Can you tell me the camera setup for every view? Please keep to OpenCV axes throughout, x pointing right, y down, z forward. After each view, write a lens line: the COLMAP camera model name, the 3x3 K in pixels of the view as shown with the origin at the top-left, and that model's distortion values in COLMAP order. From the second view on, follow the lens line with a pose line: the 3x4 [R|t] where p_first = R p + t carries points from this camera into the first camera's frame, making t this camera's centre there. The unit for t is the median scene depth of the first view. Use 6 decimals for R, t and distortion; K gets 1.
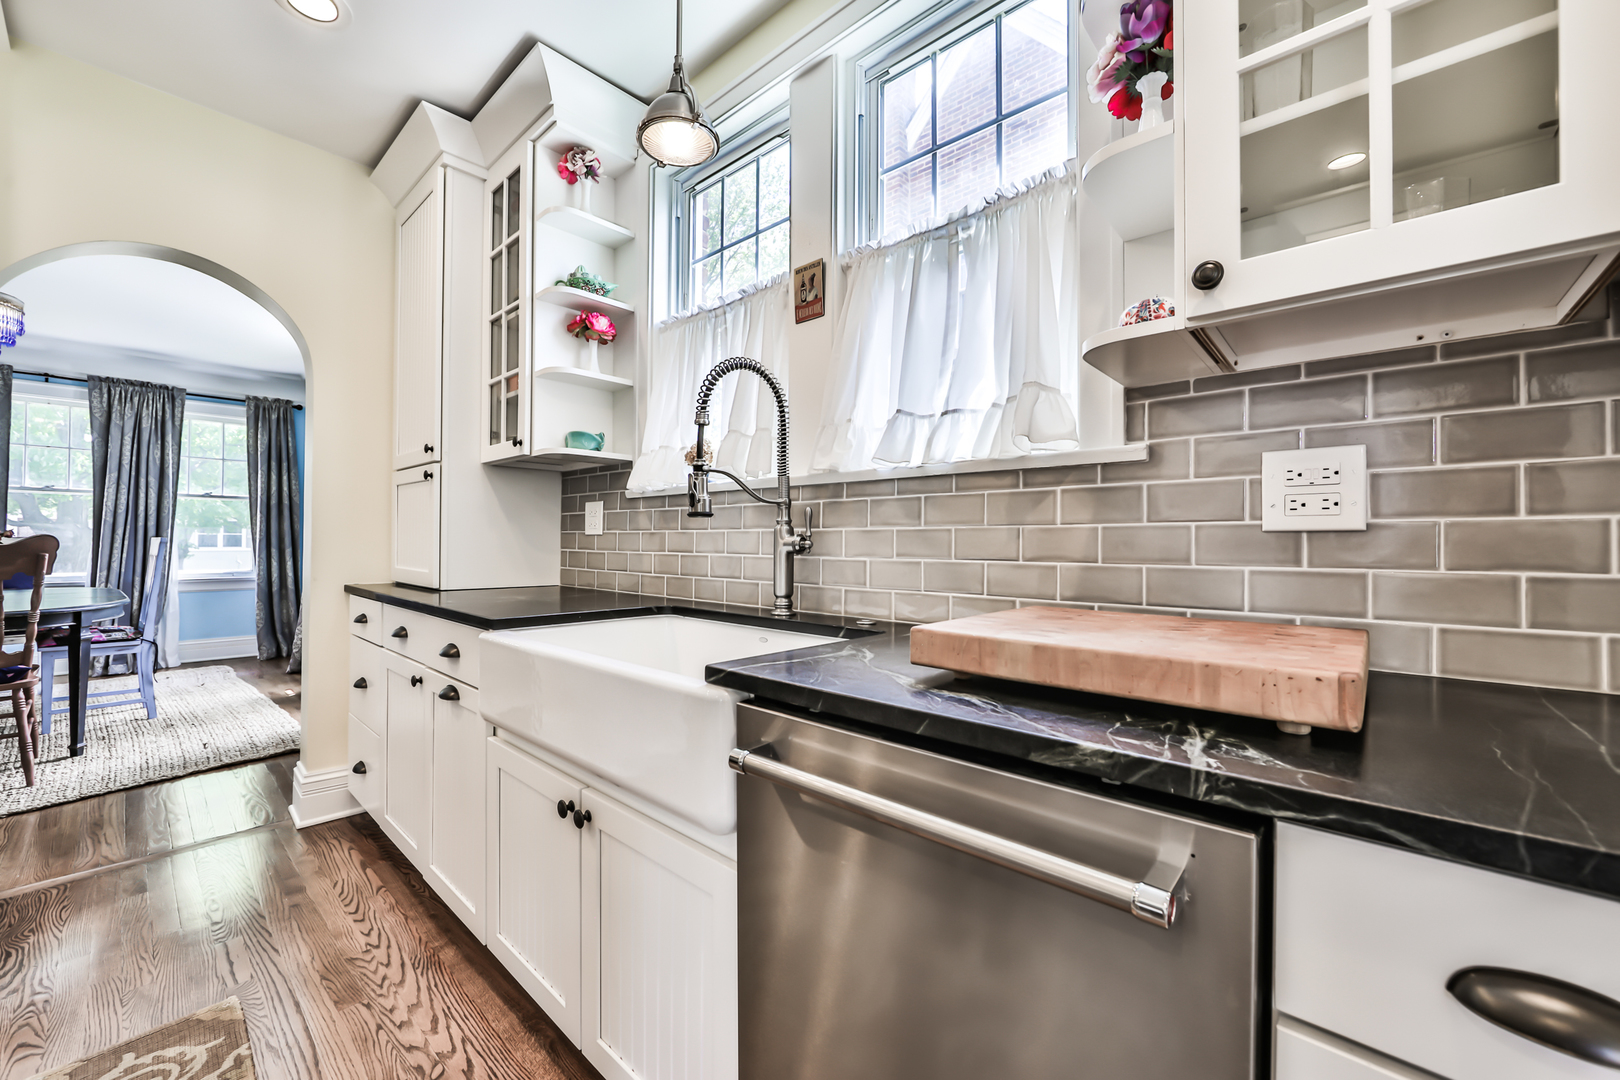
lens RADIAL K [[632.8, 0, 807.4], [0, 632.8, 537.8], [0, 0, 1]] dist [-0.000746, -0.000035]
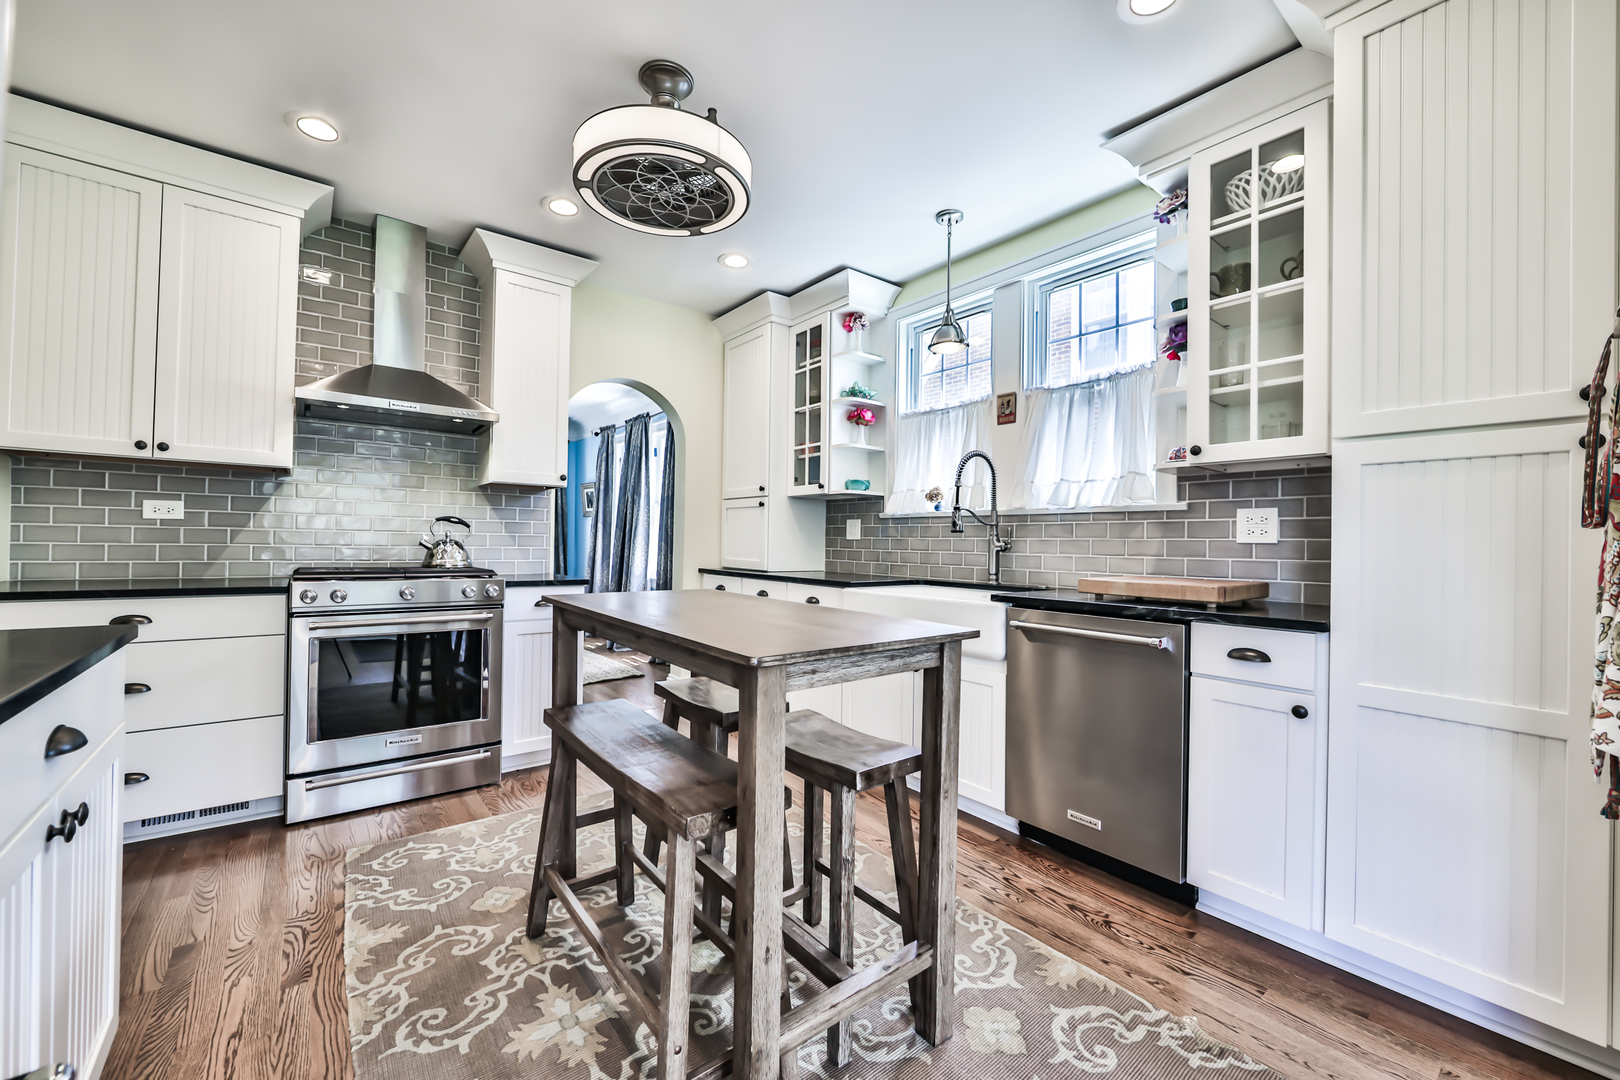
lens RADIAL K [[632.8, 0, 810.5], [0, 632.8, 540.1], [0, 0, 1]] dist [-0.000746, -0.000035]
pose [[0.987182, 0.008350, -0.159379, -0.252761], [-0.008161, 0.999965, 0.001837, -0.007434], [0.159389, -0.000513, 0.987216, -0.864439]]
